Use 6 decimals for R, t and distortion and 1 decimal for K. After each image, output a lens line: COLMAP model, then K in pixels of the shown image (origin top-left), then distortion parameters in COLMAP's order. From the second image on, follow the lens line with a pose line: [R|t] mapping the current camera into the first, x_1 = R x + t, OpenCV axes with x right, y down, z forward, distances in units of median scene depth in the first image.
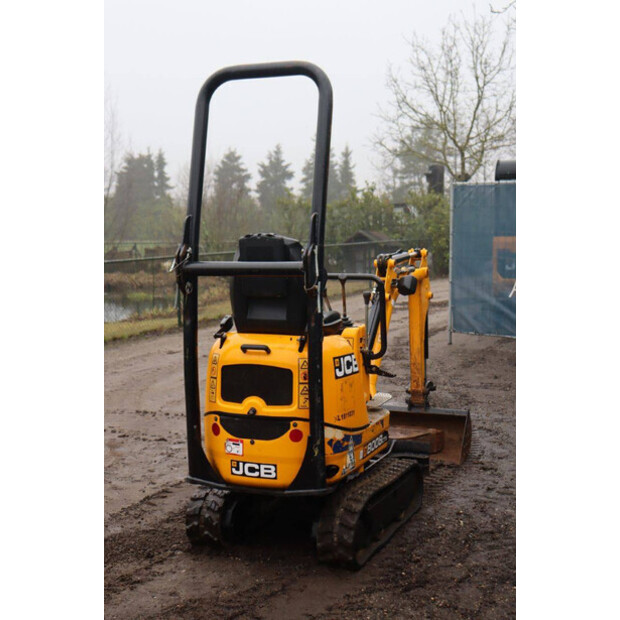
lens RADIAL K [[996.0, 0, 285.1], [0, 996.0, 313.9], [0, 0, 1]] dist [0.131812, 0.000000]
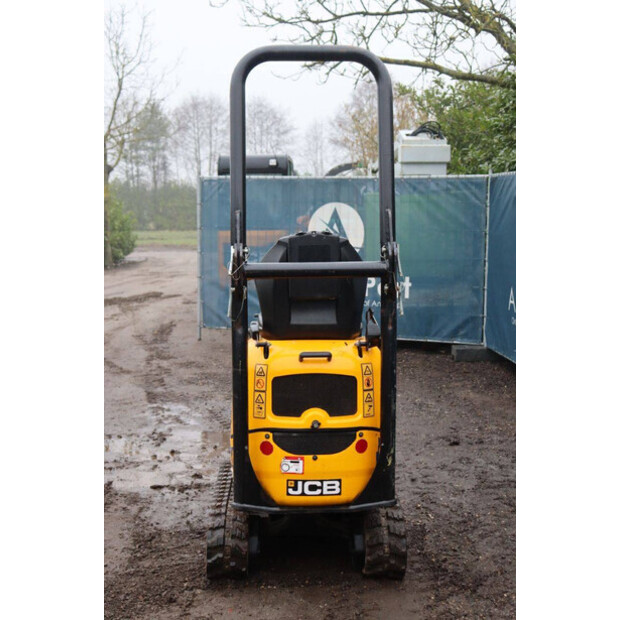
lens RADIAL K [[996.0, 0, 293.8], [0, 996.0, 317.4], [0, 0, 1]] dist [0.131812, 0.000000]
pose [[0.894813, -0.040673, 0.444585, -0.450109], [0.035363, 0.999170, 0.020235, -0.020219], [-0.445039, -0.002384, 0.895508, 0.181550]]
